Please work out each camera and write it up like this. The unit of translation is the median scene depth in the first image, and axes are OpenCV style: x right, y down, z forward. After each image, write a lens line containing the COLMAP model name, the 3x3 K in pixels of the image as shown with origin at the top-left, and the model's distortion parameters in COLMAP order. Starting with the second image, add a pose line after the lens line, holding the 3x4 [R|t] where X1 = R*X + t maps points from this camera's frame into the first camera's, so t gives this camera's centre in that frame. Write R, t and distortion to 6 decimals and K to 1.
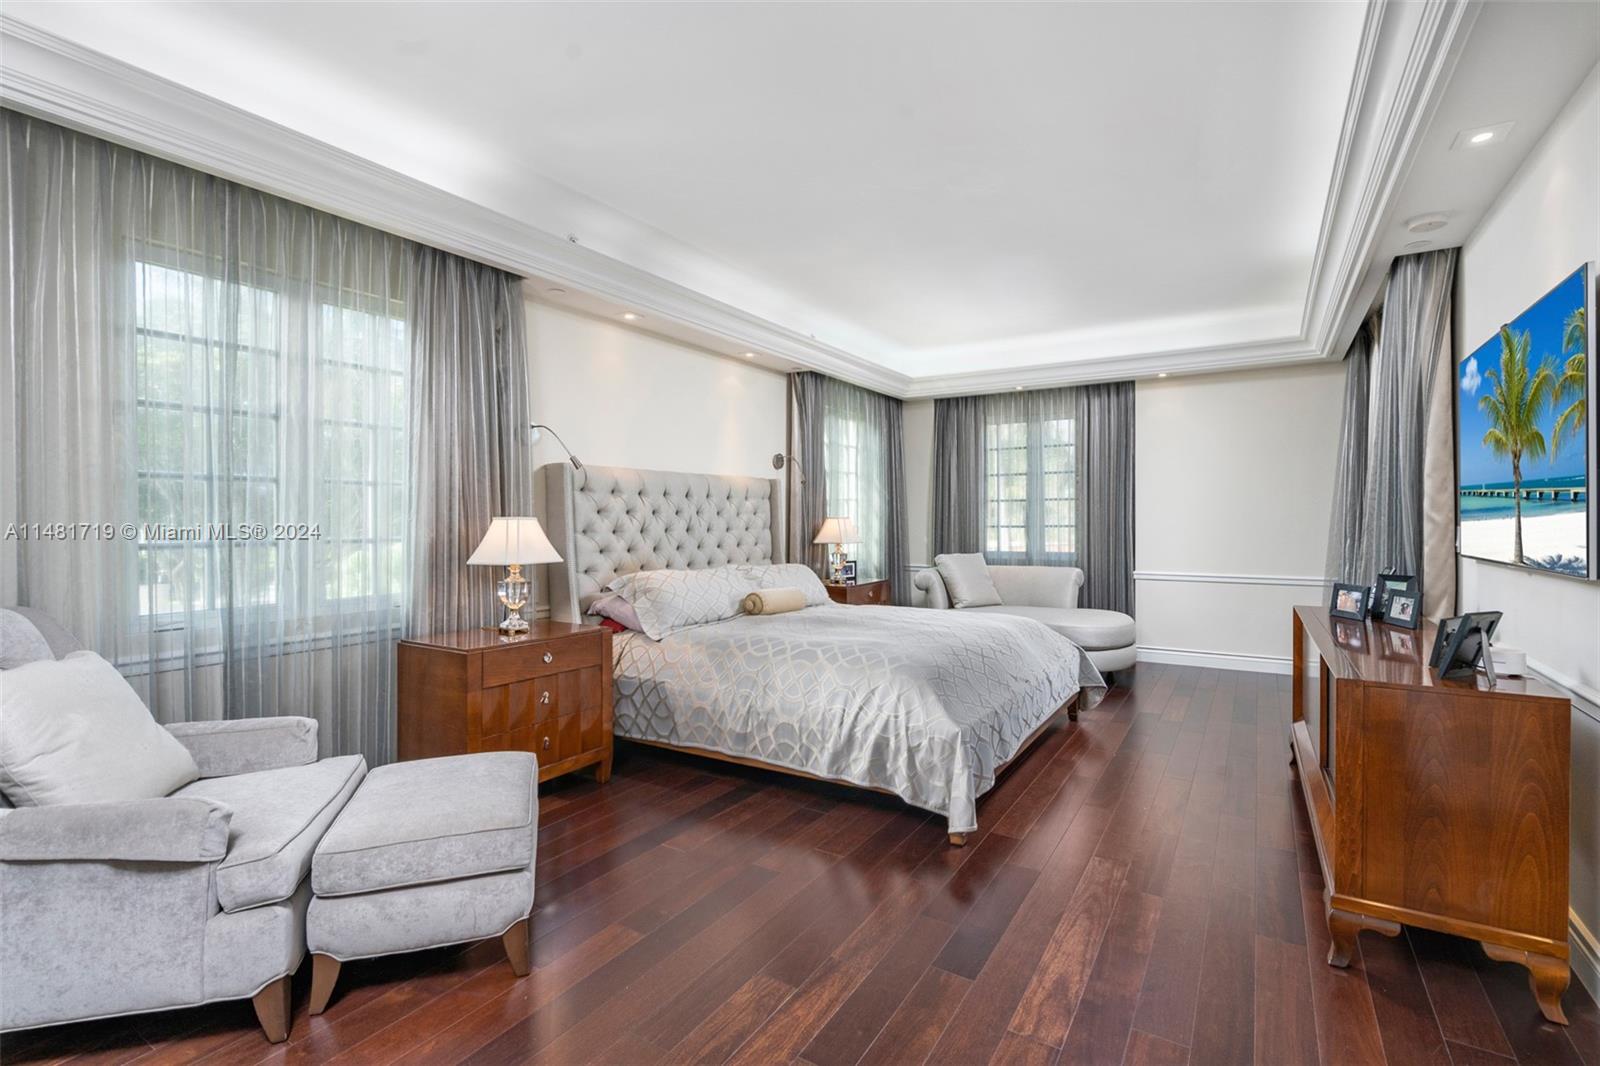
lens RADIAL K [[738.9, 0, 804.5], [0, 738.9, 524.8], [0, 0, 1]] dist [-0.004367, 0.005275]
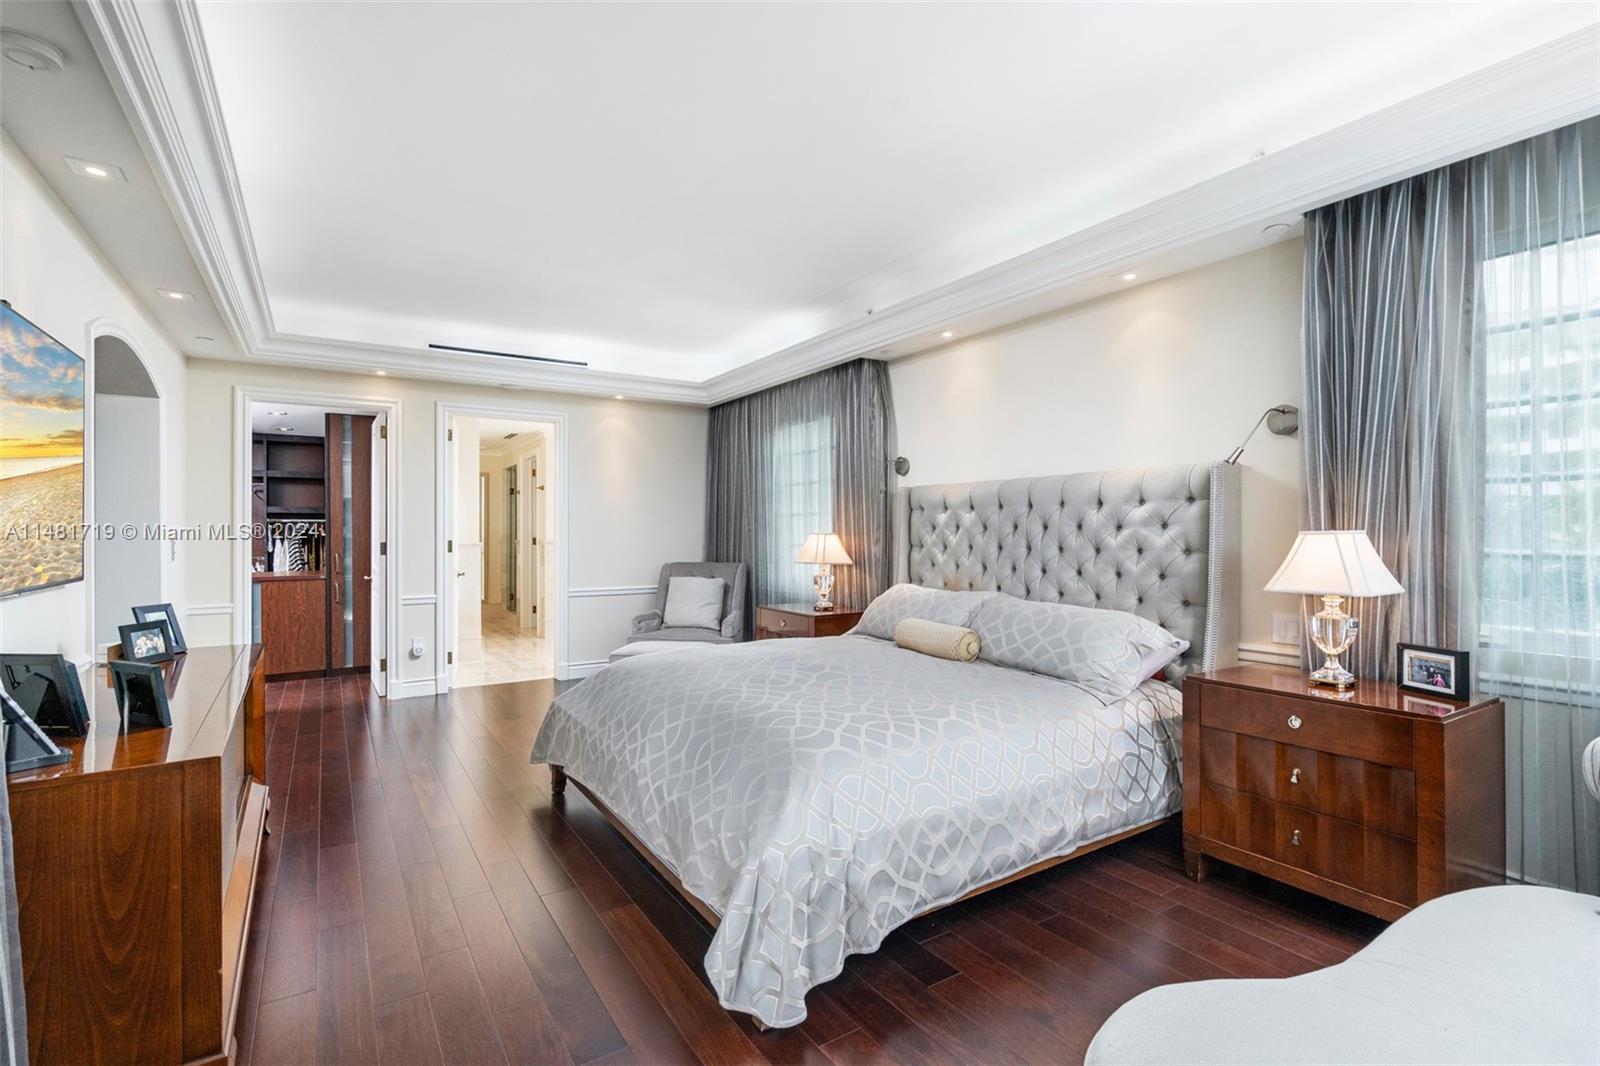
lens RADIAL K [[738.9, 0, 795.1], [0, 738.9, 532.3], [0, 0, 1]] dist [-0.004367, 0.005275]
pose [[-0.427578, -0.000223, -0.903979, 0.595315], [-0.002893, 0.999995, 0.001121, -0.008772], [0.903974, 0.003094, -0.427576, 0.967781]]
